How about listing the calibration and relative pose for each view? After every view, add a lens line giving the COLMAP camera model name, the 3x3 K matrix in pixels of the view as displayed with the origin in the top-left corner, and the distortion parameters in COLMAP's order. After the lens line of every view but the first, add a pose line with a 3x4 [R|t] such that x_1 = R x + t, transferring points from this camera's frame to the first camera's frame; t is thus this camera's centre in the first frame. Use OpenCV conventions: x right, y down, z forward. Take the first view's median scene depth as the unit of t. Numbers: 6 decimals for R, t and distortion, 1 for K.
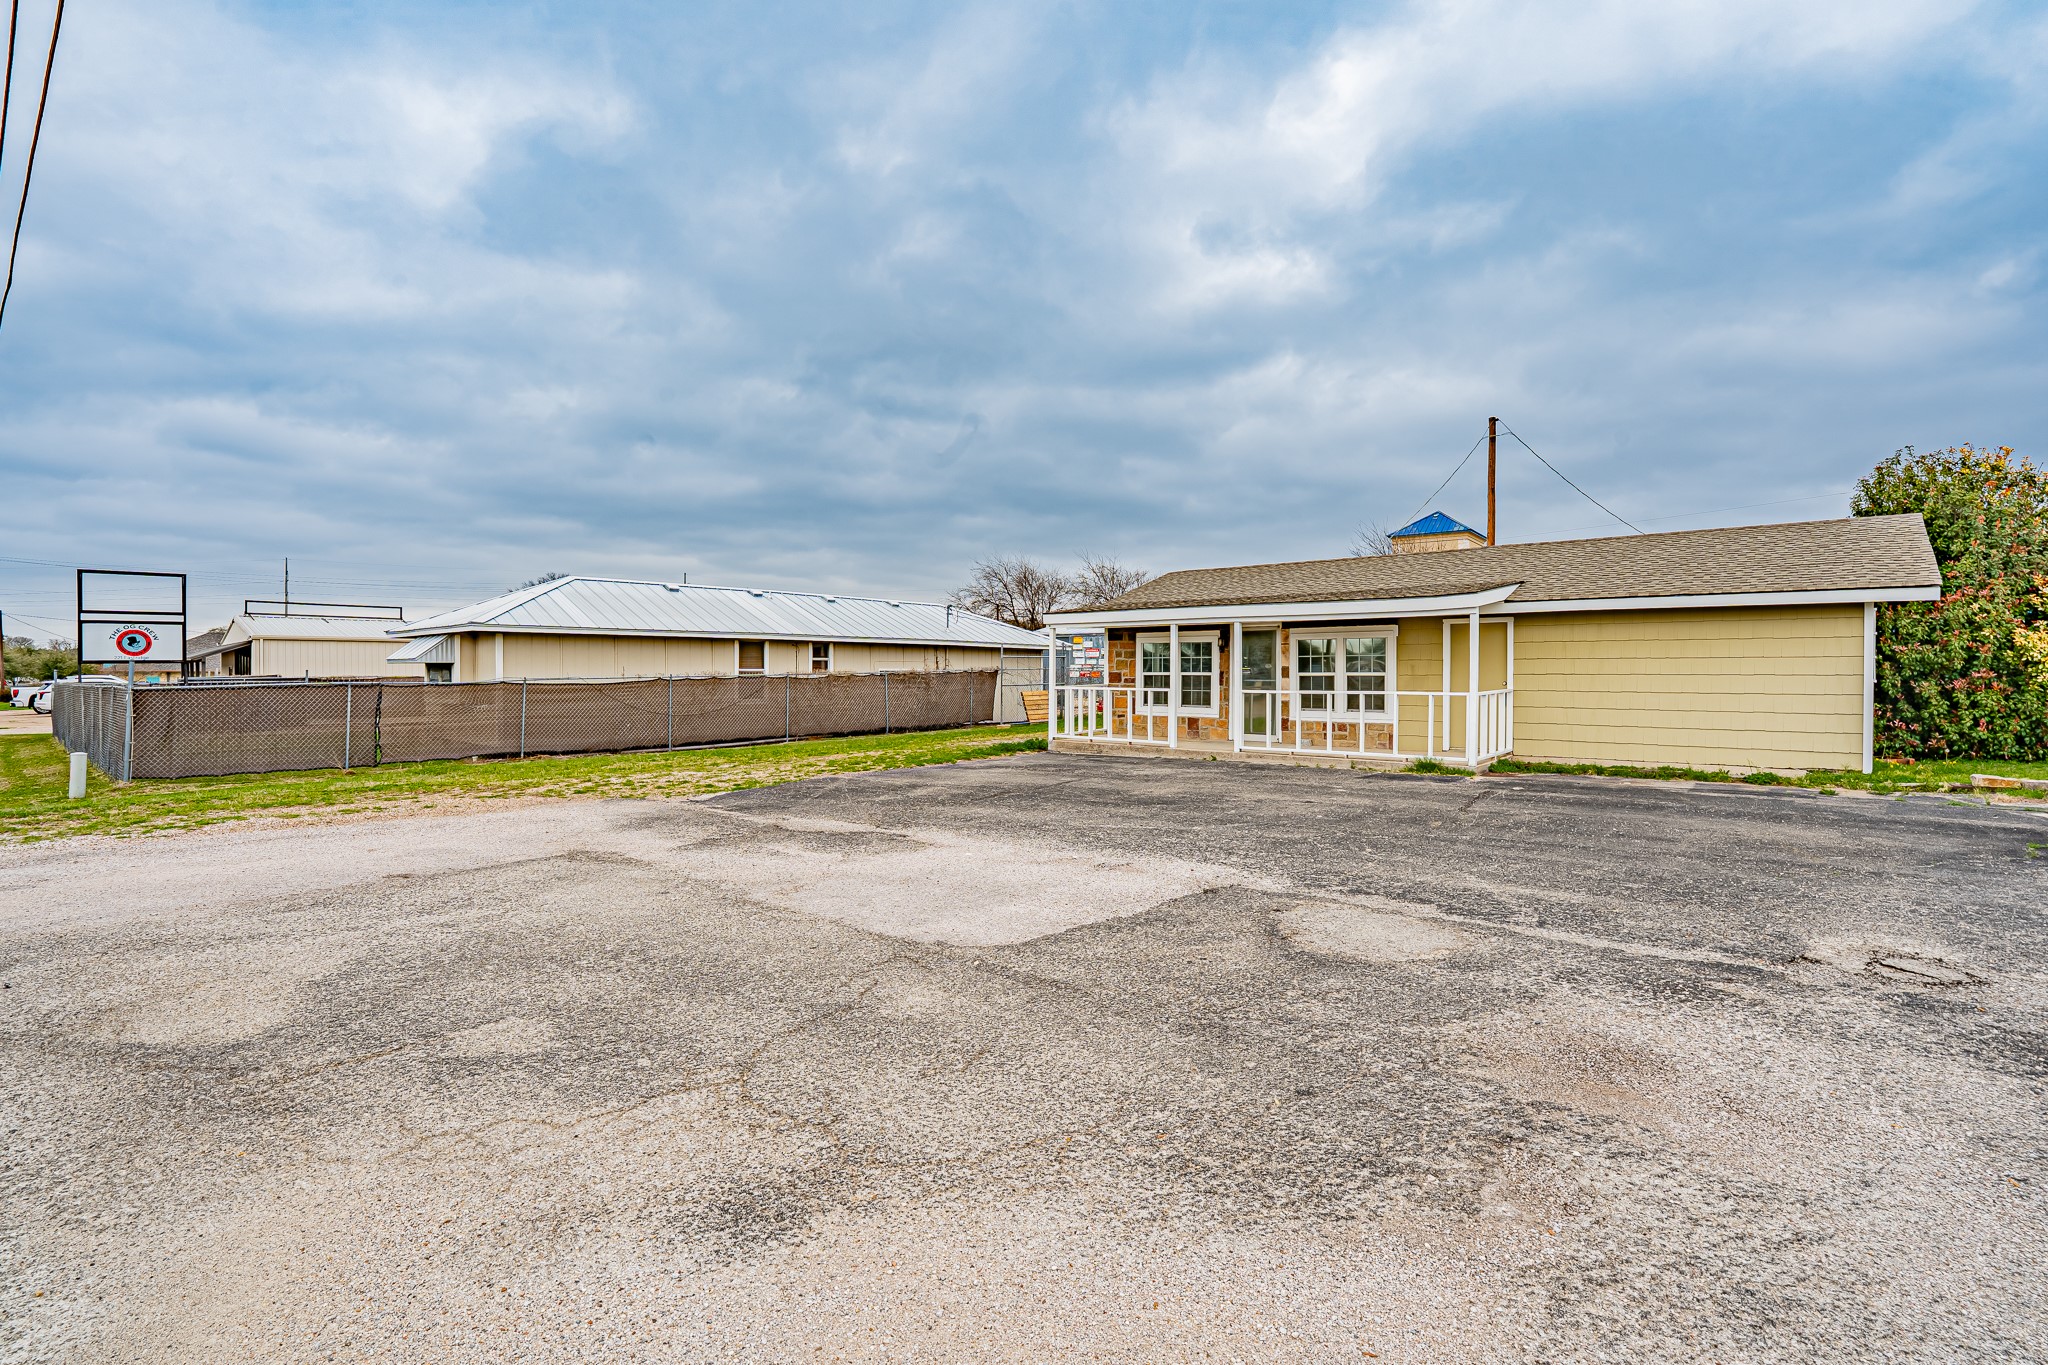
lens RADIAL K [[965.6, 0, 1024.0], [0, 965.6, 682.5], [0, 0, 1]] dist [-0.074669, 0.029557]
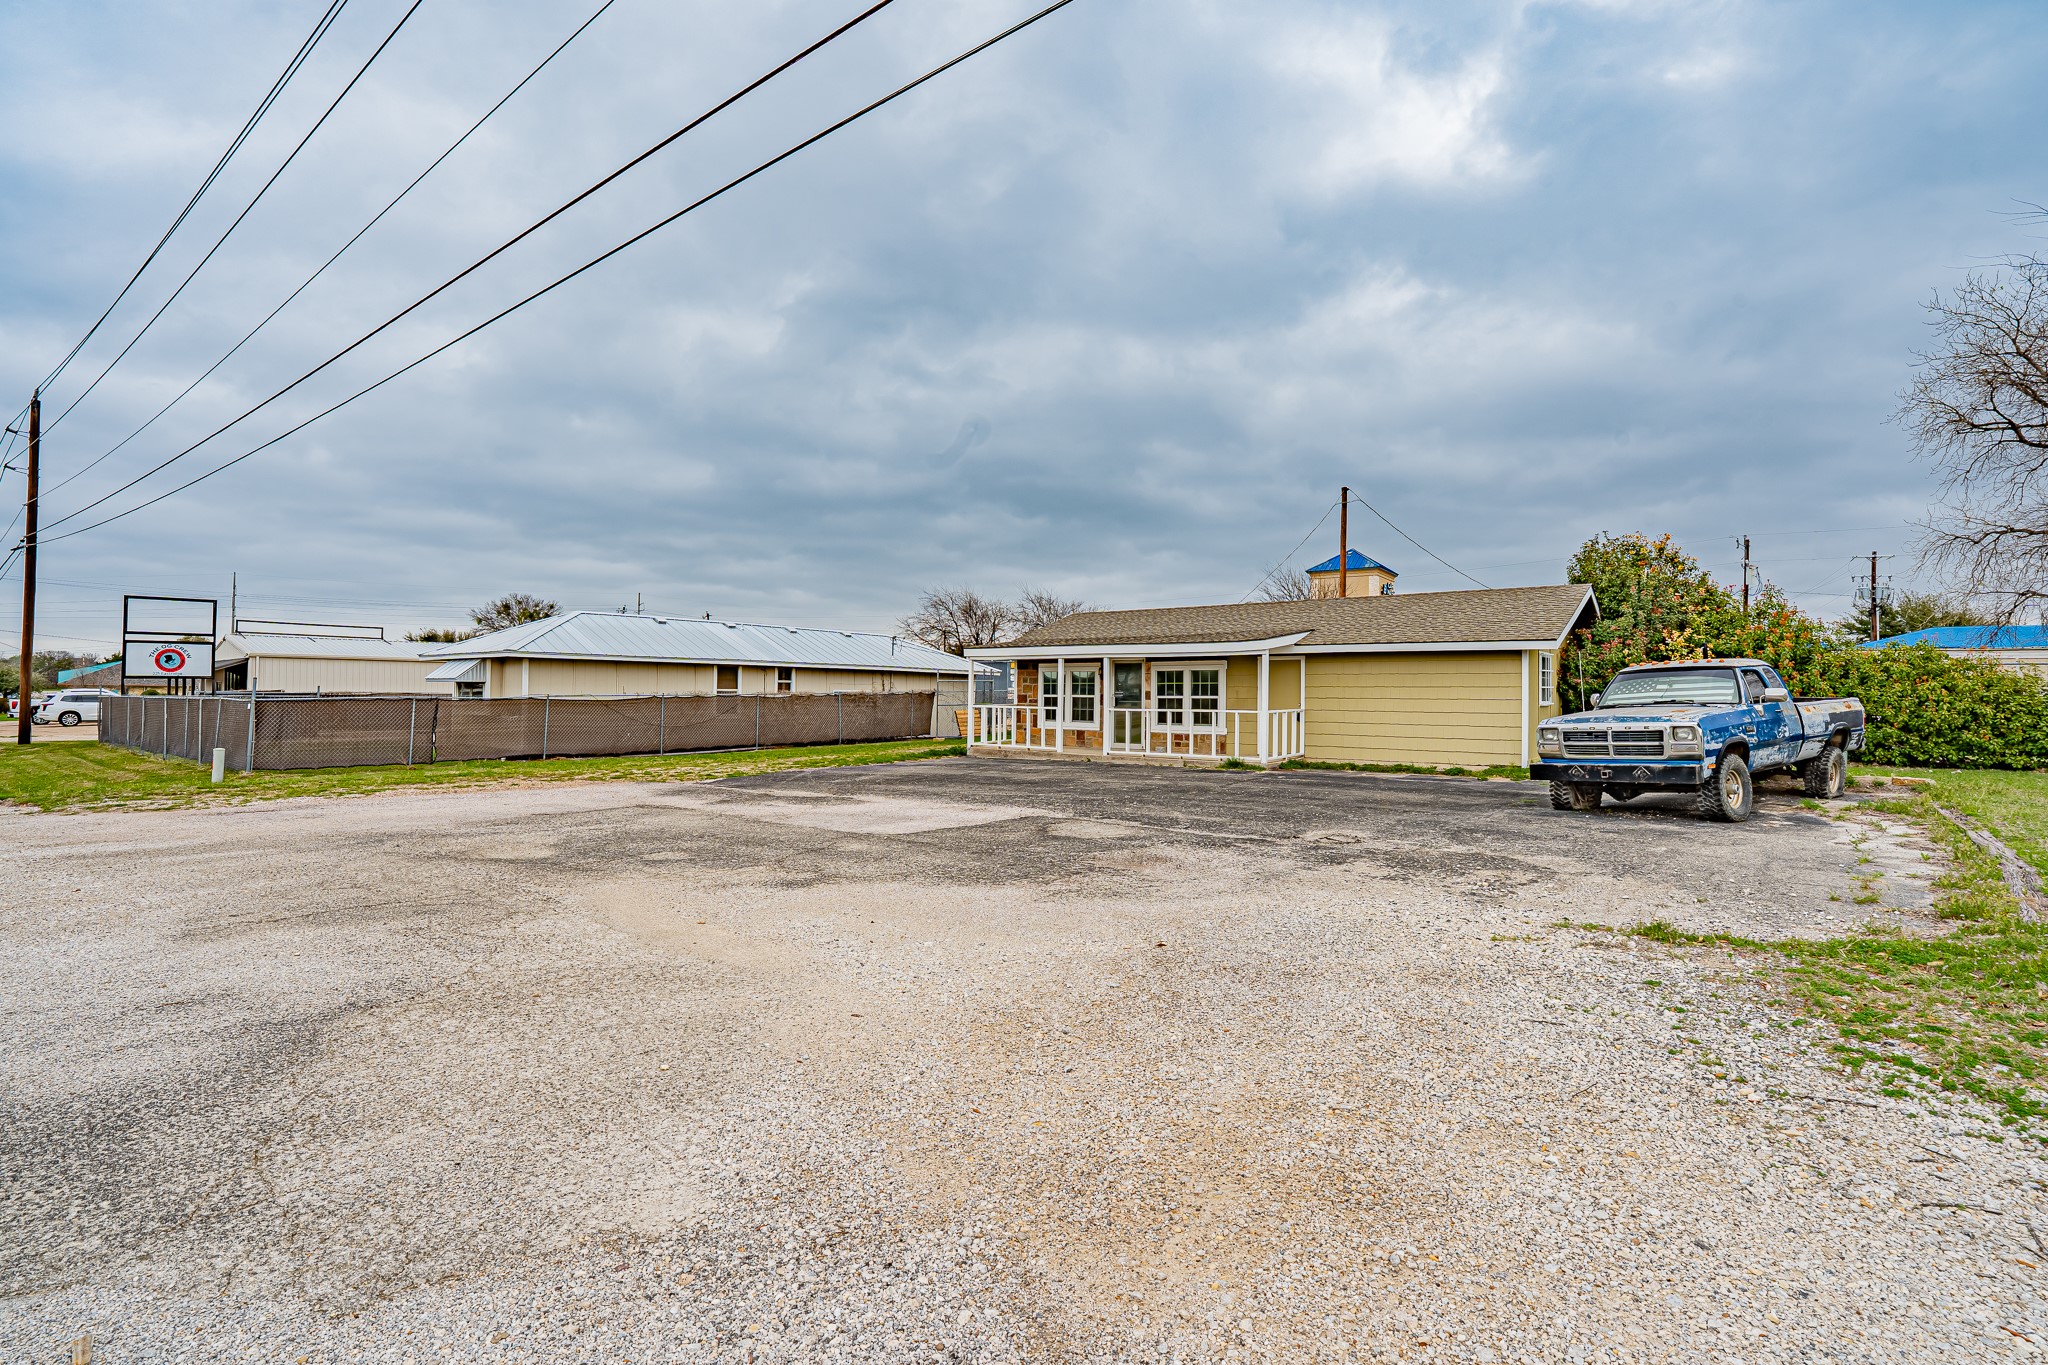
lens RADIAL K [[965.6, 0, 1024.0], [0, 965.6, 682.5], [0, 0, 1]] dist [-0.074669, 0.029557]
pose [[0.998794, 0.008972, 0.048279, 0.038288], [-0.007838, 0.999690, -0.023628, 0.003736], [-0.048476, 0.023221, 0.998554, -0.282850]]
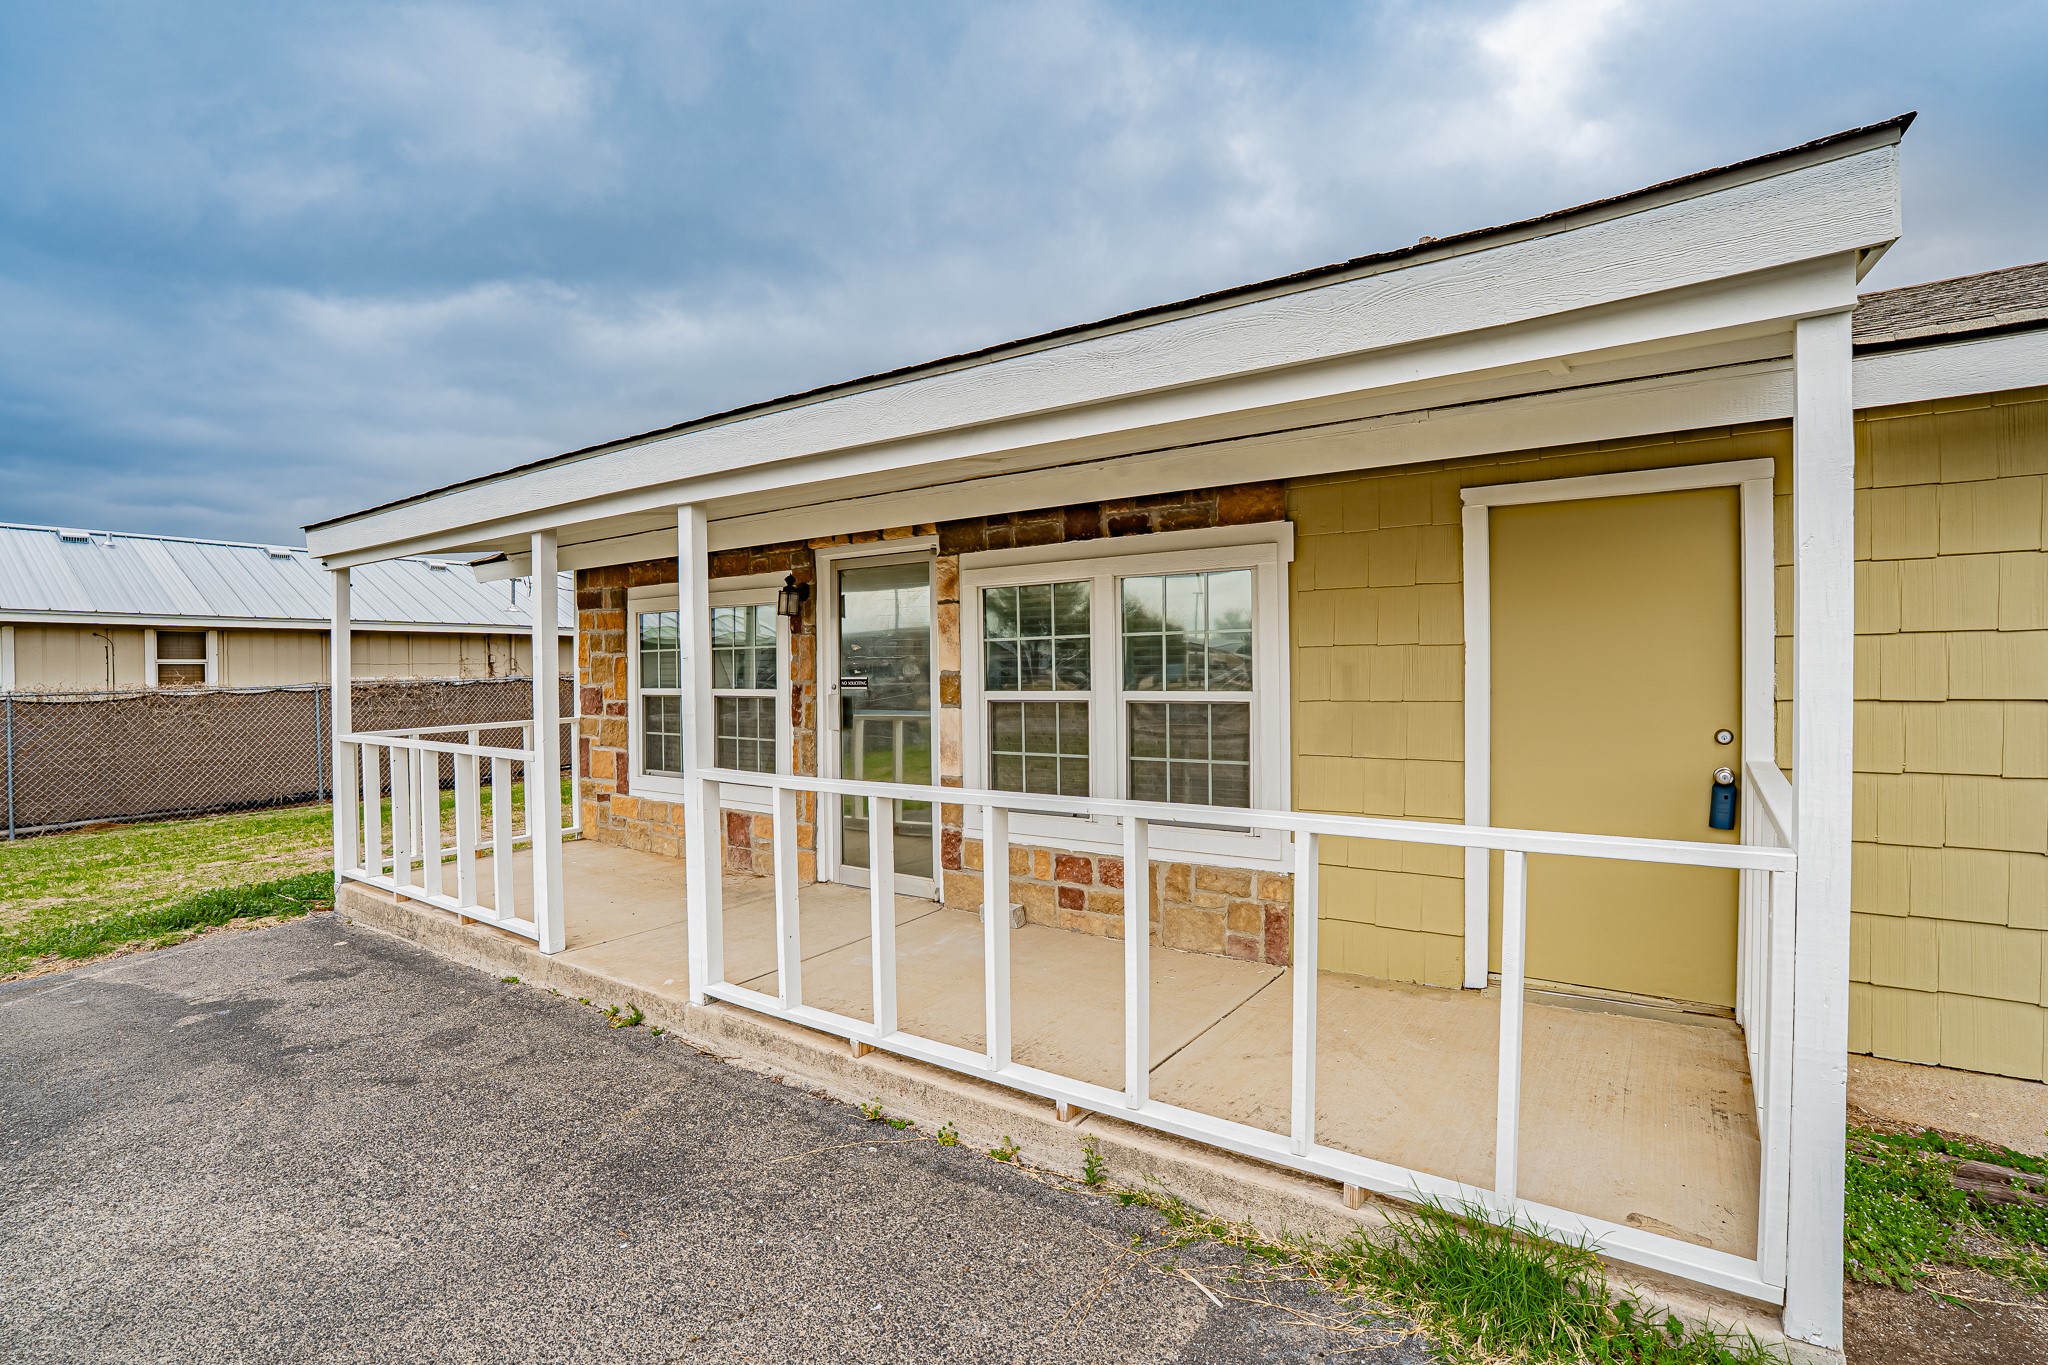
lens RADIAL K [[965.6, 0, 1024.0], [0, 965.6, 682.5], [0, 0, 1]] dist [-0.074669, 0.029557]
pose [[0.993340, -0.013319, 0.114447, 0.244227], [0.012823, 0.999905, 0.005074, -0.013605], [-0.114504, -0.003573, 0.993416, 0.635878]]
